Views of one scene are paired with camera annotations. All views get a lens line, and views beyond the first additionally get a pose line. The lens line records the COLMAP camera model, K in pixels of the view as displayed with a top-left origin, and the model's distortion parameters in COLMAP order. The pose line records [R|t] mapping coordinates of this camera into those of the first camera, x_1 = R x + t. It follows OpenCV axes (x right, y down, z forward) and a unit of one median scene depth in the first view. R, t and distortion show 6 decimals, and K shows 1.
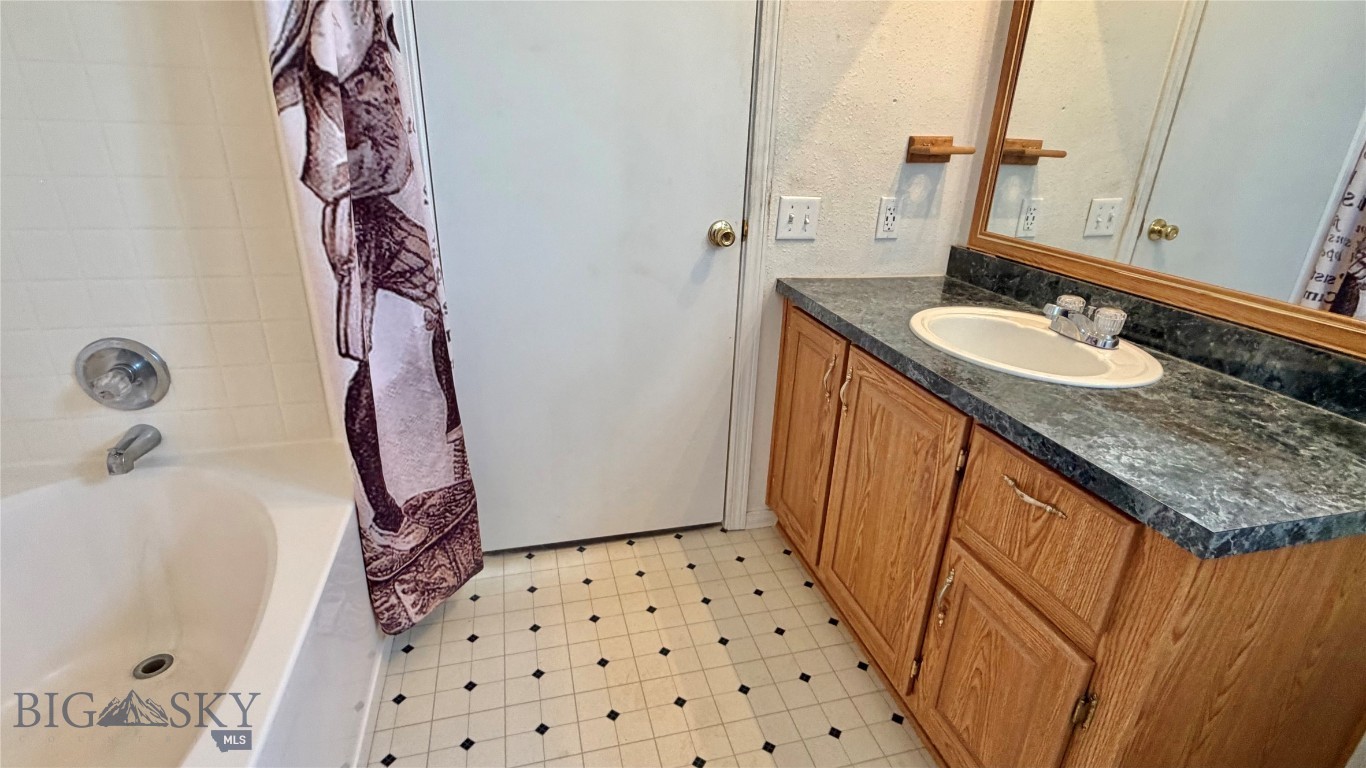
lens RADIAL K [[642.7, 0, 682.8], [0, 642.7, 386.9], [0, 0, 1]] dist [-0.000991, 0.000757]
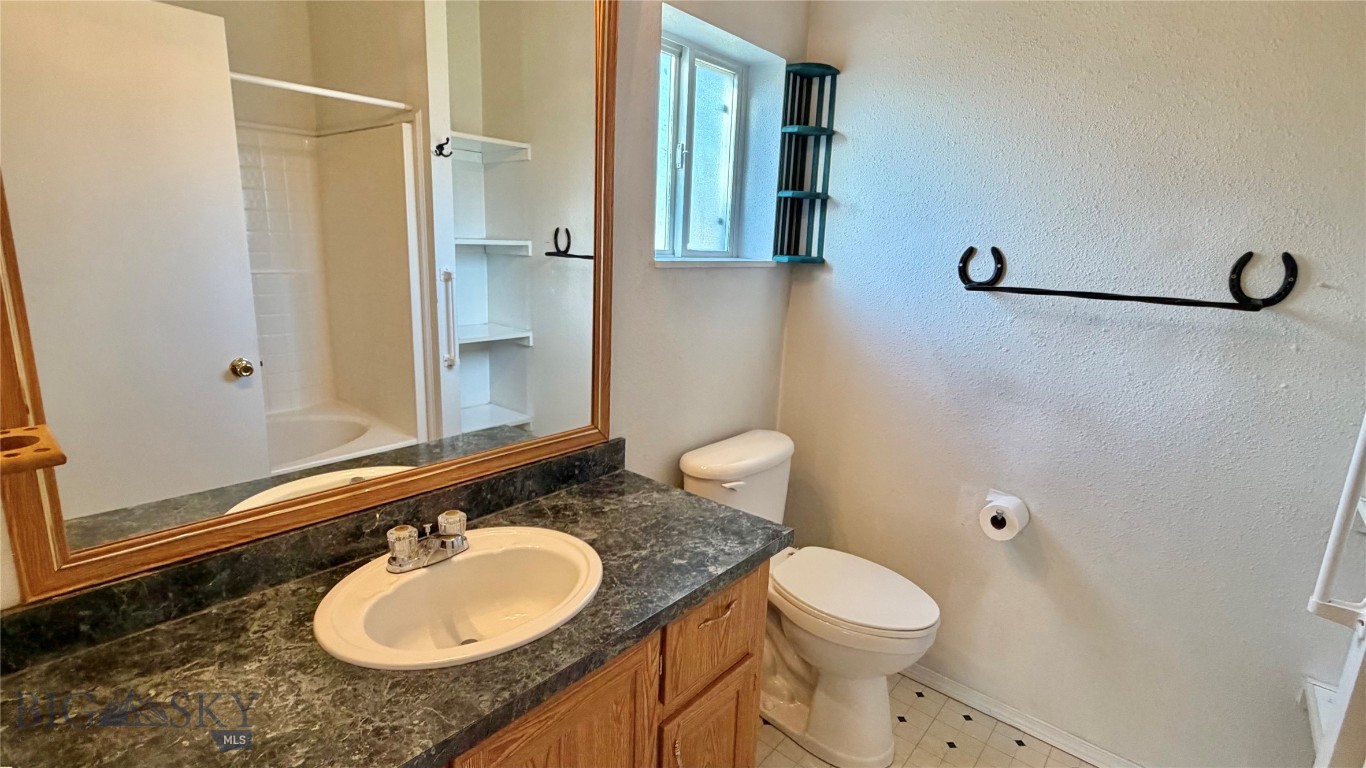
lens RADIAL K [[642.7, 0, 682.8], [0, 642.7, 386.9], [0, 0, 1]] dist [-0.000991, 0.000757]
pose [[-0.567311, -0.235719, 0.789047, -0.316883], [0.257615, 0.859269, 0.441918, -0.751479], [-0.782172, 0.453975, -0.426748, 1.252225]]
